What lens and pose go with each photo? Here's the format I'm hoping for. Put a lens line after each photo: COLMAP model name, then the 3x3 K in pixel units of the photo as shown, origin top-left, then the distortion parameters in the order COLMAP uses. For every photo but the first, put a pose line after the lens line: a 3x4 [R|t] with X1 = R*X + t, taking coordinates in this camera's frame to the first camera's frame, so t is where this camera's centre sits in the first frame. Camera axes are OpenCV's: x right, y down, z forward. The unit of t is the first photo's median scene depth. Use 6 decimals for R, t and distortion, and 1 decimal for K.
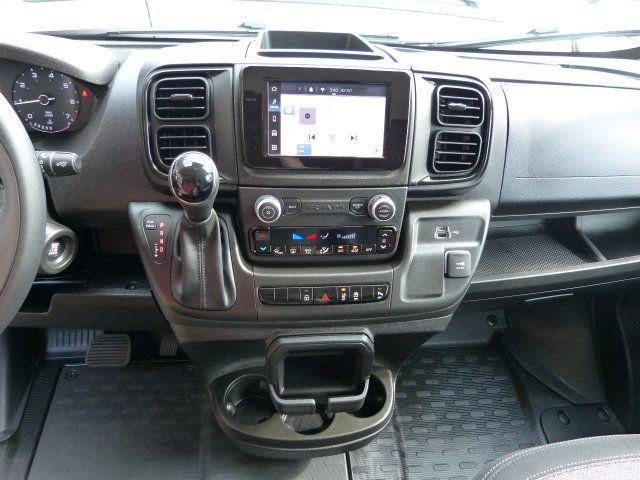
lens RADIAL K [[466.5, 0, 320.1], [0, 466.5, 241.1], [0, 0, 1]] dist [-0.009272, 0.003869]
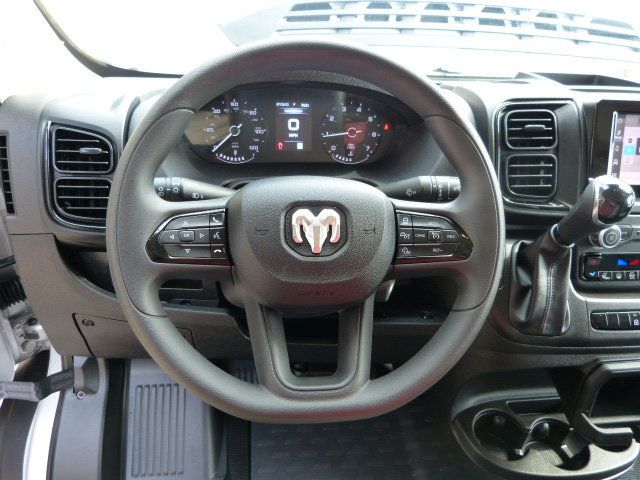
lens RADIAL K [[466.5, 0, 319.6], [0, 466.5, 241.2], [0, 0, 1]] dist [-0.009272, 0.003869]
pose [[0.999553, -0.005111, 0.029444, -0.743444], [0.008070, 0.994825, -0.101280, 0.043088], [-0.028774, 0.101472, 0.994422, -0.001956]]
